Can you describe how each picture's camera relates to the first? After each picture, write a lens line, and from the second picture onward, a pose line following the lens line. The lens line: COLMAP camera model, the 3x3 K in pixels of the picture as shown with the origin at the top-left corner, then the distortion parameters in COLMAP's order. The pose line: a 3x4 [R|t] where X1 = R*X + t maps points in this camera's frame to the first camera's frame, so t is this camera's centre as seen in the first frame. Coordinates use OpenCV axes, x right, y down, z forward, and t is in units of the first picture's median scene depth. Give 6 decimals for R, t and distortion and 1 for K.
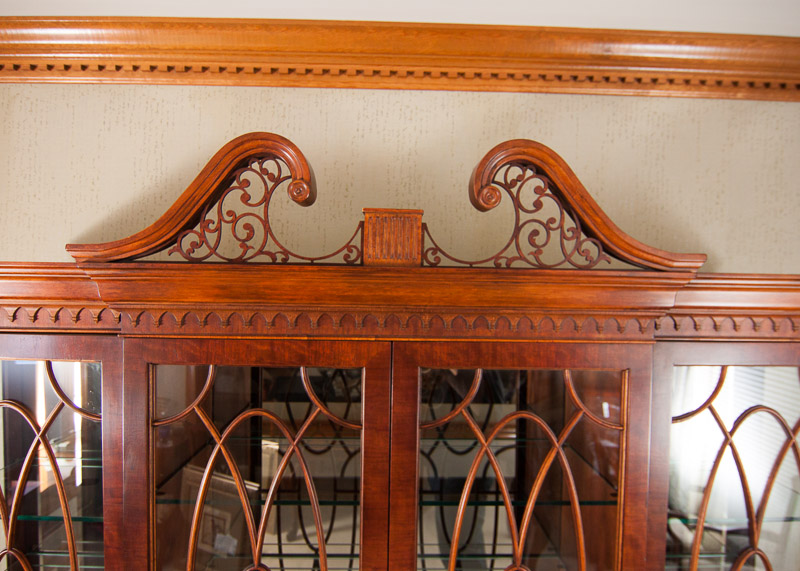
lens RADIAL K [[472.1, 0, 403.5], [0, 472.1, 292.1], [0, 0, 1]] dist [-0.004939, -0.000102]
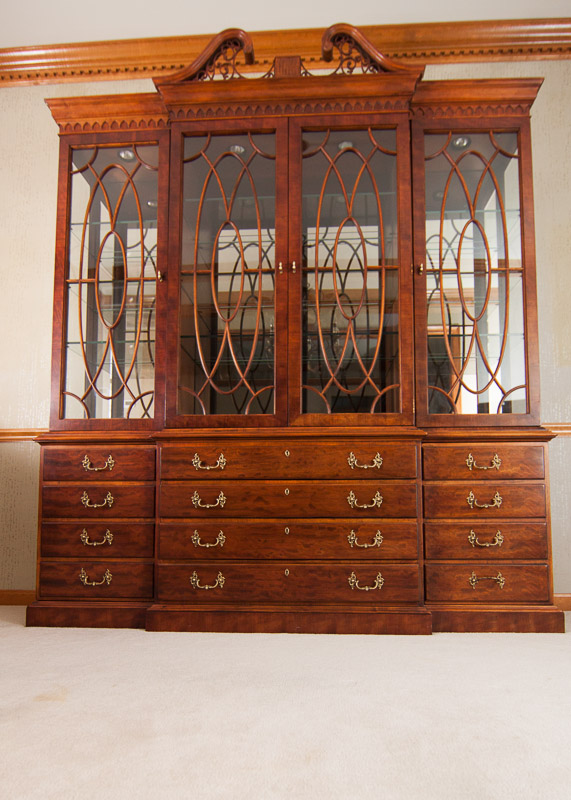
lens RADIAL K [[534.0, 0, 289.8], [0, 534.0, 468.8], [0, 0, 1]] dist [-0.005320, -0.005310]
pose [[0.996423, -0.018346, -0.082488, 0.165249], [0.010204, 0.995128, -0.098065, 2.080616], [0.083885, 0.096873, 0.991755, -1.390147]]
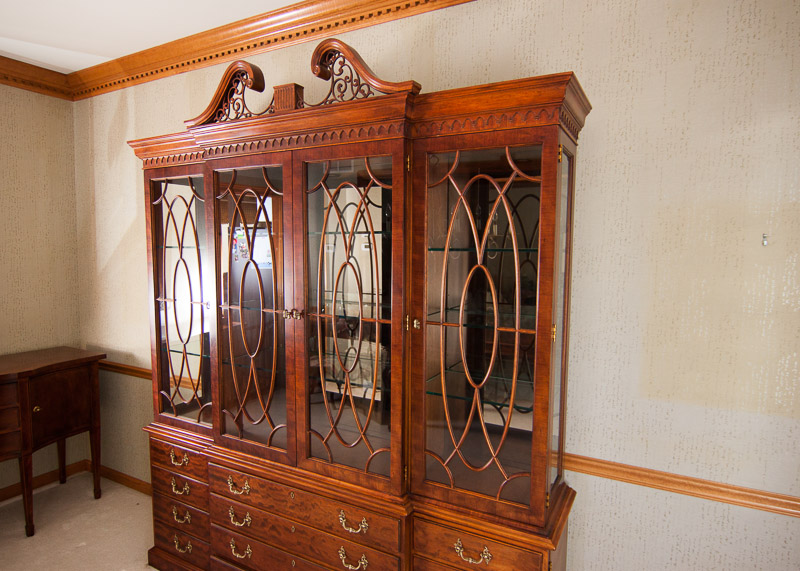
lens RADIAL K [[476.1, 0, 398.9], [0, 476.1, 288.8], [0, 0, 1]] dist [-0.007459, -0.005010]
pose [[0.870399, 0.035060, -0.491097, 1.515846], [-0.007112, 0.998253, 0.058661, 0.616741], [0.492296, -0.047566, 0.869127, -0.674998]]
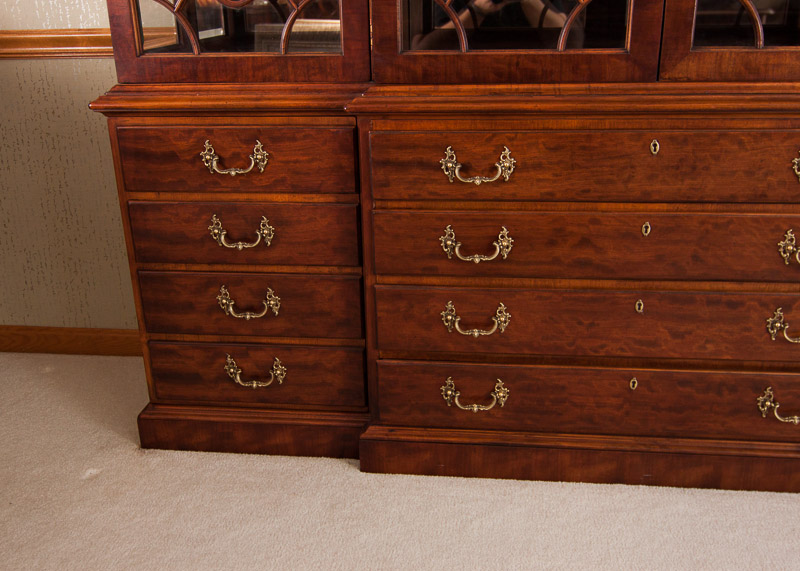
lens RADIAL K [[793.7, 0, 403.4], [0, 793.7, 287.0], [0, 0, 1]] dist [-0.000324, 0.000000]
pose [[0.989899, 0.018962, -0.140504, -0.325735], [0.028822, 0.943406, 0.330386, 1.484538], [0.138817, -0.331098, 0.933329, -0.650193]]
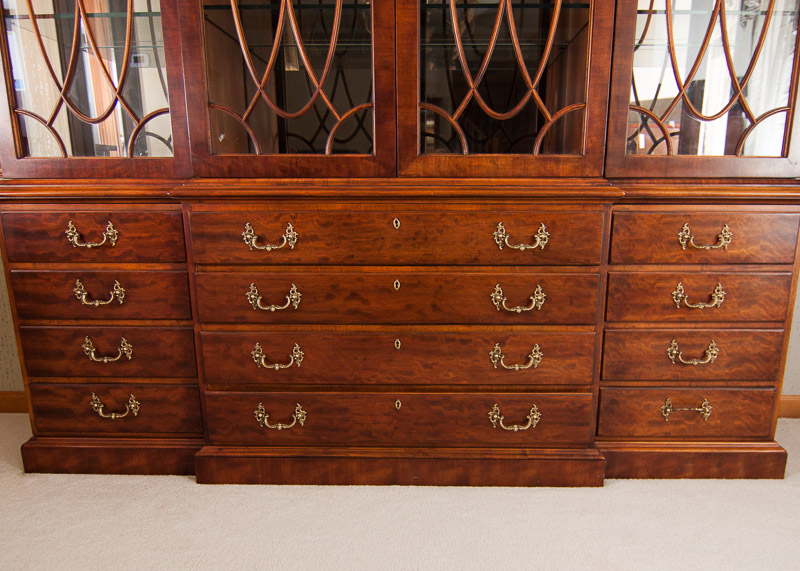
lens RADIAL K [[596.7, 0, 428.3], [0, 596.7, 338.7], [0, 0, 1]] dist [-0.004289, -0.018012]
pose [[0.999119, -0.000692, -0.041954, 0.113113], [0.009901, 0.975515, 0.219709, 1.715721], [0.040774, -0.219931, 0.974663, -0.678030]]
